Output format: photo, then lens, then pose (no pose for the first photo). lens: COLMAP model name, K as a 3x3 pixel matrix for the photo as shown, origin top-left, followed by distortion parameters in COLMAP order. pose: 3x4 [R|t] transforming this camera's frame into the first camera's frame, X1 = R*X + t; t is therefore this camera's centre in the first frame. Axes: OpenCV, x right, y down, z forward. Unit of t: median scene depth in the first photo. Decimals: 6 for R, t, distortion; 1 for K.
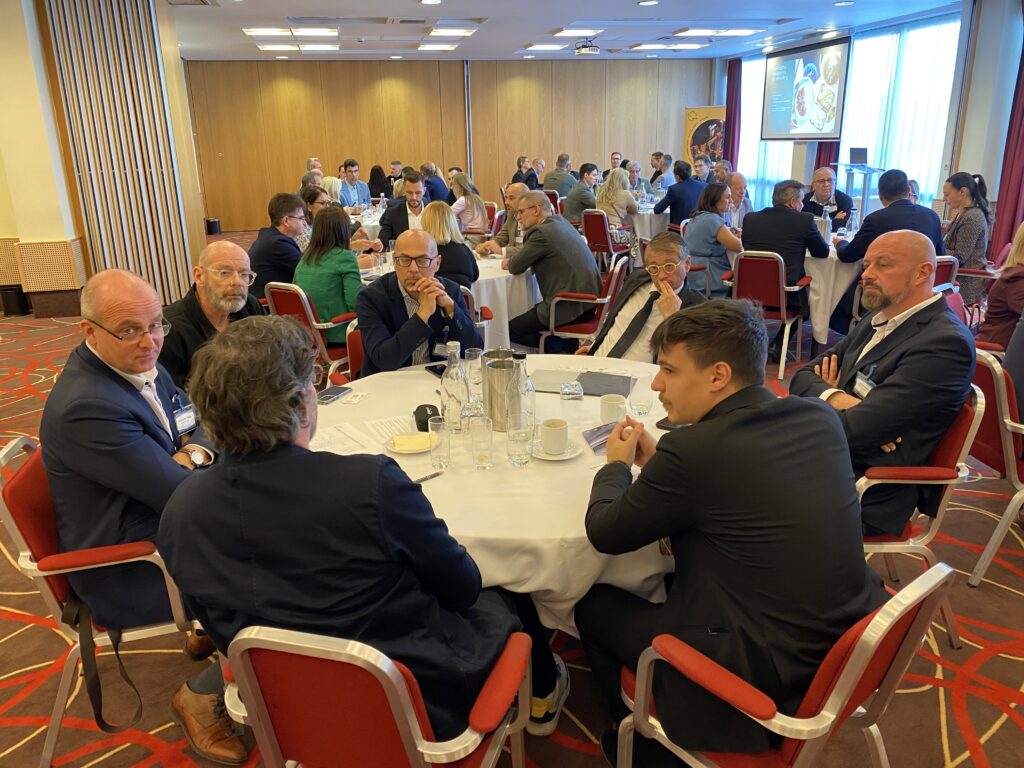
lens RADIAL K [[785.5, 0, 512.0], [0, 785.5, 384.0], [0, 0, 1]] dist [-0.095019, 0.148080]
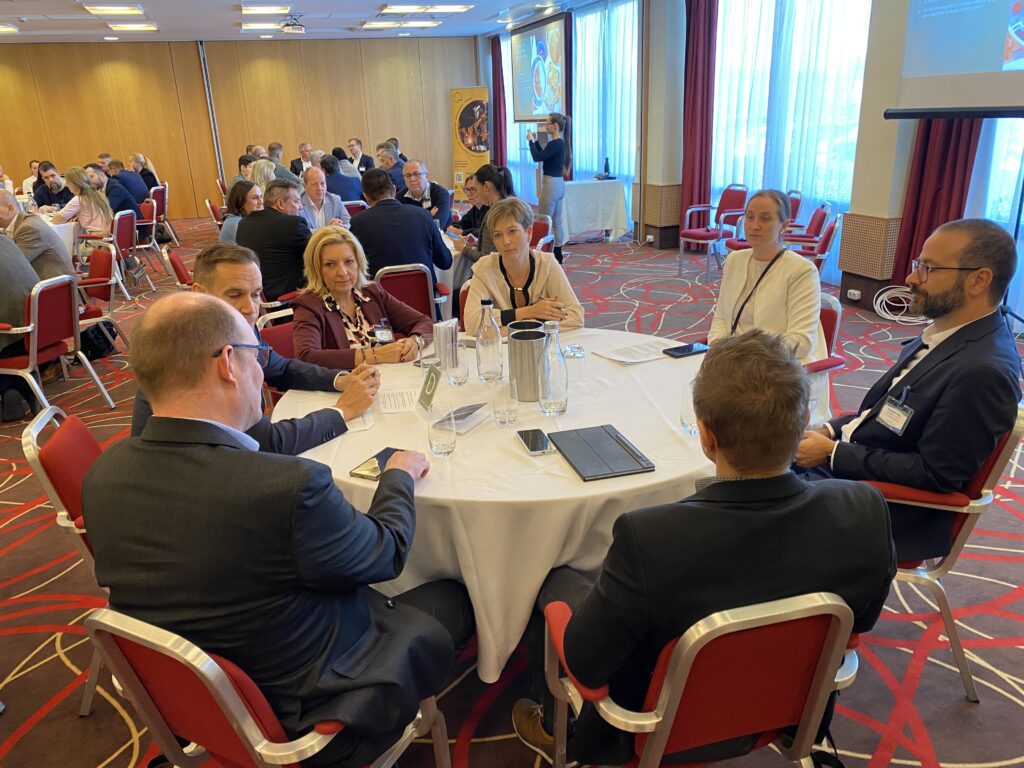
lens RADIAL K [[781.4, 0, 512.0], [0, 781.4, 384.0], [0, 0, 1]] dist [-0.096496, 0.084840]
pose [[0.999395, -0.016612, 0.030570, 0.271474], [0.015730, 0.999460, 0.028855, -0.024669], [-0.031032, -0.028356, 0.999116, 0.055405]]
